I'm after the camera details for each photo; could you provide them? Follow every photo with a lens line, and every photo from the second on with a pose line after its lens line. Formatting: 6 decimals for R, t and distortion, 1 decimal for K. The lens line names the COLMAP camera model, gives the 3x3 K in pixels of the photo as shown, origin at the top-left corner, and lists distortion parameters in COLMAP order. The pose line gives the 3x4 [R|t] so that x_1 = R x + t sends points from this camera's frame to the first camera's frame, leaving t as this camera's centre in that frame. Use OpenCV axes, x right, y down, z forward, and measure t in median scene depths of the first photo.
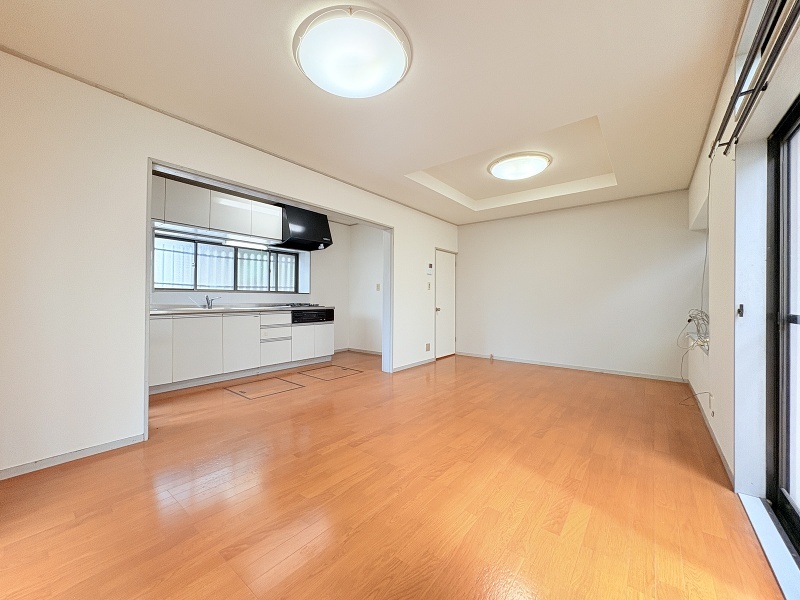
lens RADIAL K [[315.6, 0, 400.0], [0, 315.6, 298.4], [0, 0, 1]] dist [-0.000752, 0.000302]
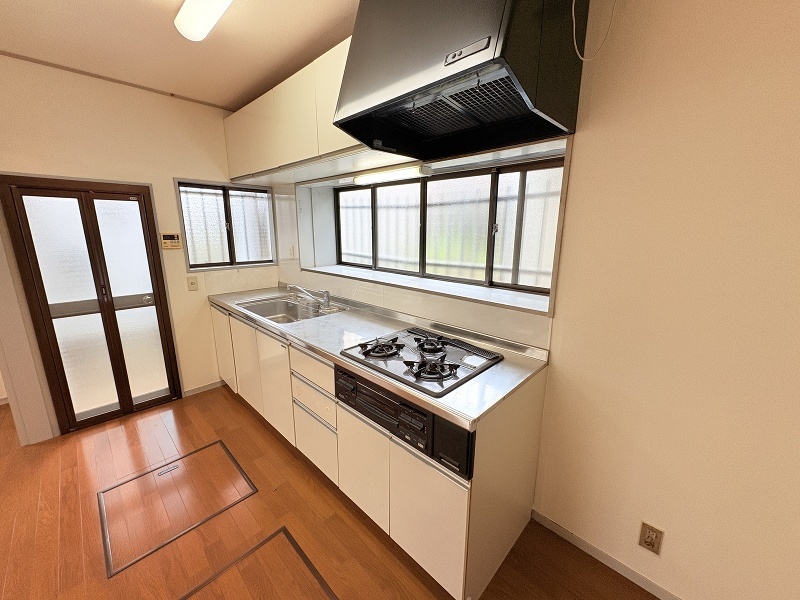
lens RADIAL K [[315.6, 0, 398.3], [0, 315.6, 296.0], [0, 0, 1]] dist [-0.000752, 0.000302]
pose [[-0.097926, 0.209676, -0.972855, -0.031132], [-0.004539, 0.977449, 0.211123, -0.094018], [0.995183, 0.025090, -0.094766, 1.006459]]
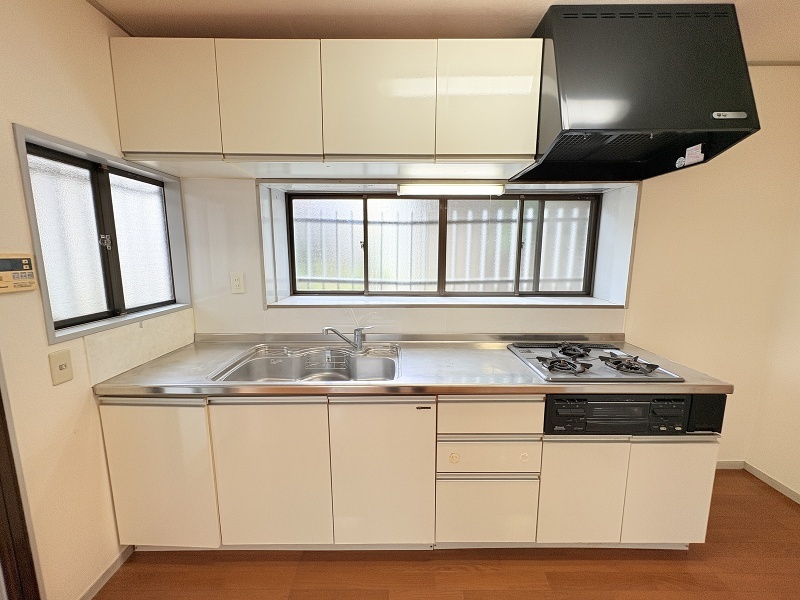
lens RADIAL K [[315.6, 0, 397.8], [0, 315.6, 296.9], [0, 0, 1]] dist [-0.000752, 0.000302]
pose [[0.617055, 0.110841, -0.779074, -0.190516], [0.000780, 0.989944, 0.141459, -0.085325], [0.786919, -0.087896, 0.610764, 0.656106]]
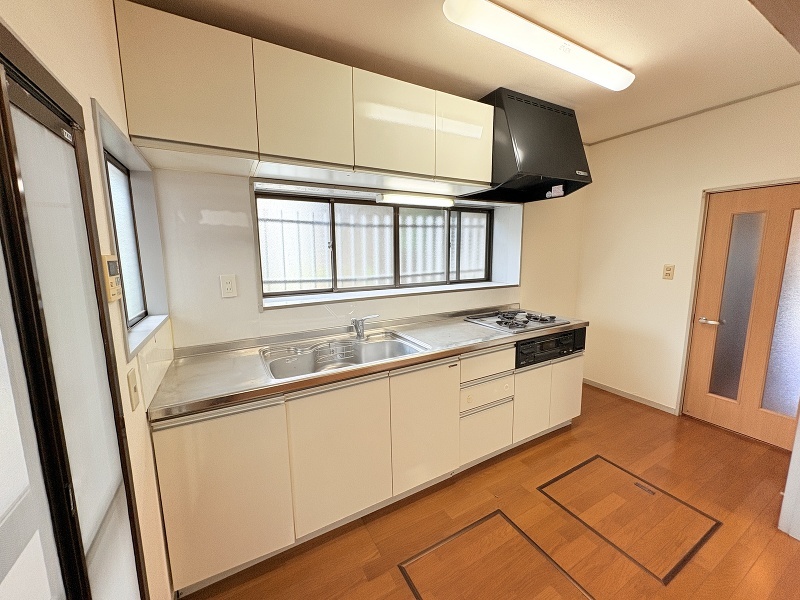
lens RADIAL K [[315.6, 0, 398.1], [0, 315.6, 296.4], [0, 0, 1]] dist [-0.000752, 0.000302]
pose [[0.920155, 0.040724, -0.389430, -0.297801], [0.015769, 0.989916, 0.140778, -0.083996], [0.391236, -0.135678, 0.910234, 0.484704]]
